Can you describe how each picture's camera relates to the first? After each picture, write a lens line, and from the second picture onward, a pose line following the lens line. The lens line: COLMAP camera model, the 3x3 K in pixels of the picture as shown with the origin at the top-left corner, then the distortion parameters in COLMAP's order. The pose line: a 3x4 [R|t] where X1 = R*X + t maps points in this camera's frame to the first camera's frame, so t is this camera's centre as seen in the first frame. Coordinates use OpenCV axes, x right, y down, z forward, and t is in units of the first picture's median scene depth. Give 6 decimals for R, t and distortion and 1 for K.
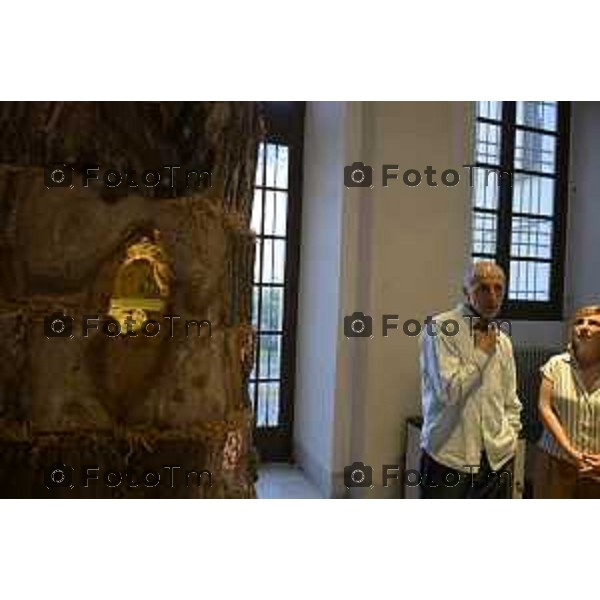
lens RADIAL K [[400.7, 0, 300.0], [0, 400.7, 300.0], [0, 0, 1]] dist [0.008899, 0.002156]
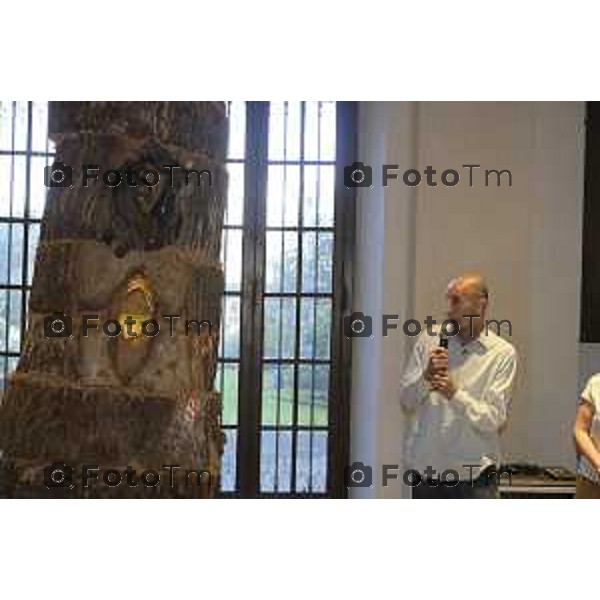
lens RADIAL K [[1008.5, 0, 300.0], [0, 1008.5, 300.0], [0, 0, 1]] dist [-0.012794, -0.023747]
pose [[0.972010, -0.012052, -0.234628, 1.115482], [0.007546, 0.999770, -0.020093, 0.026421], [0.234816, 0.017760, 0.971878, -2.607649]]
